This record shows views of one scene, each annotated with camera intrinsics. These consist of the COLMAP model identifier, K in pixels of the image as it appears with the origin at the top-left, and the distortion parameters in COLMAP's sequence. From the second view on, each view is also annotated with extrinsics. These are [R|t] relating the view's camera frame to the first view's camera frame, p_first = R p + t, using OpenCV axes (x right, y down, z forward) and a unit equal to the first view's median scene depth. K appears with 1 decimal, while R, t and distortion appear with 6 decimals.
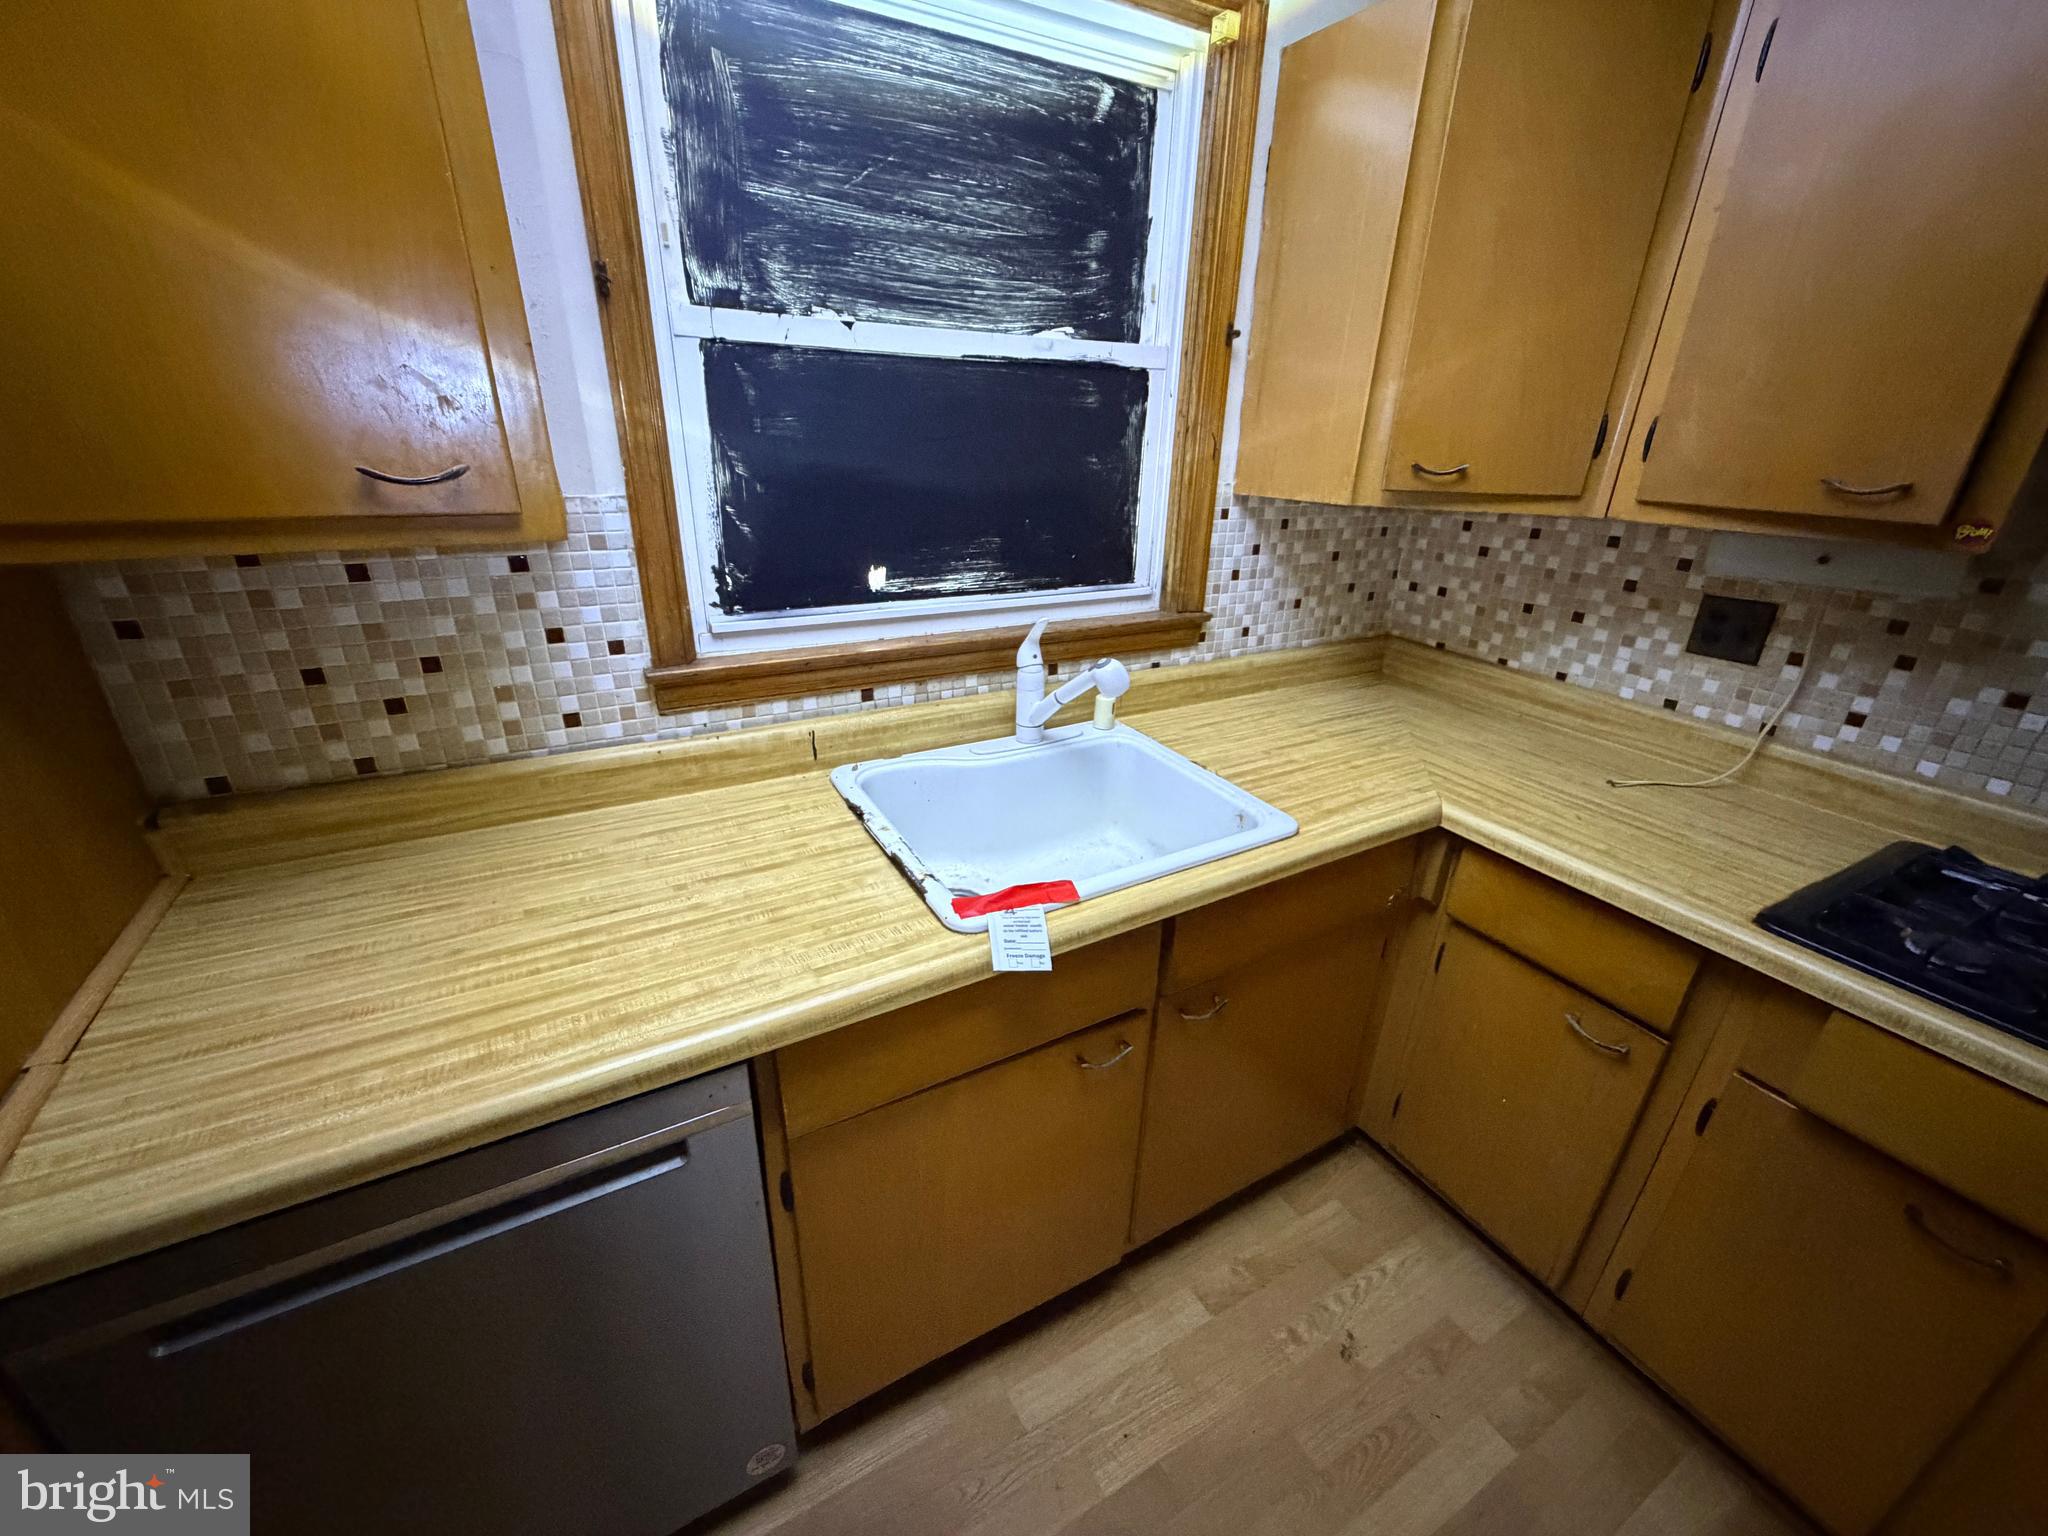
lens RADIAL K [[818.6, 0, 1024.0], [0, 818.6, 768.0], [0, 0, 1]] dist [-0.002067, -0.000222]
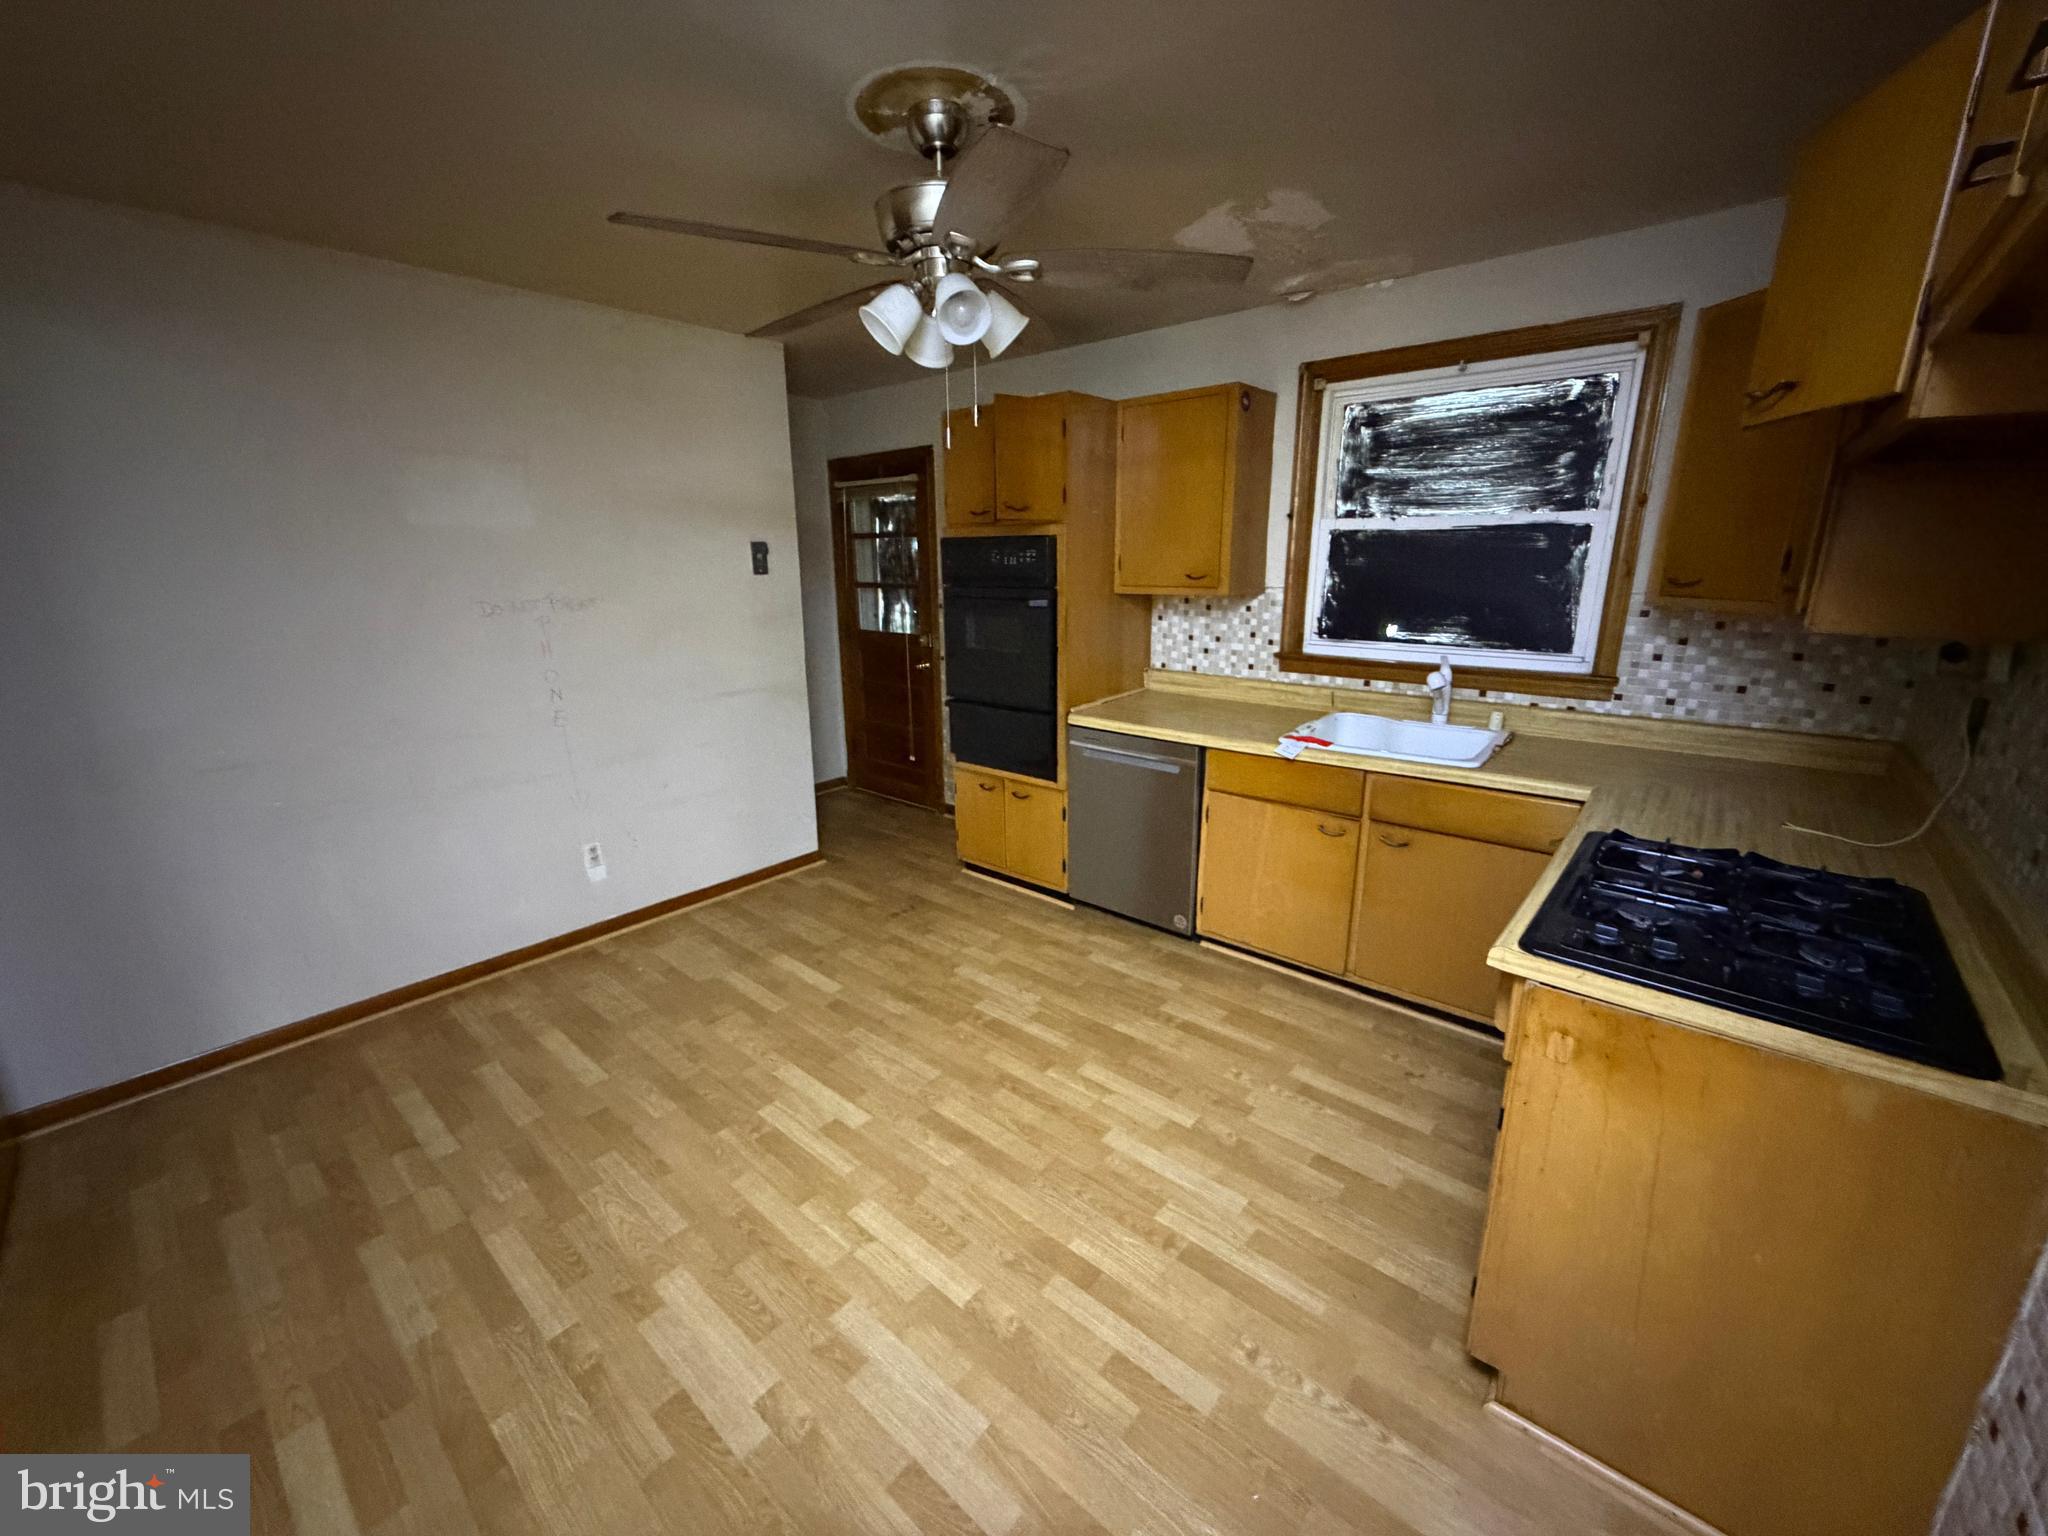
lens RADIAL K [[818.6, 0, 1024.0], [0, 818.6, 768.0], [0, 0, 1]] dist [-0.002067, -0.000222]
pose [[0.349999, 0.210171, -0.912869, 1.561725], [-0.350848, 0.932985, 0.080285, 0.271118], [0.868566, 0.292178, 0.400281, -0.575630]]
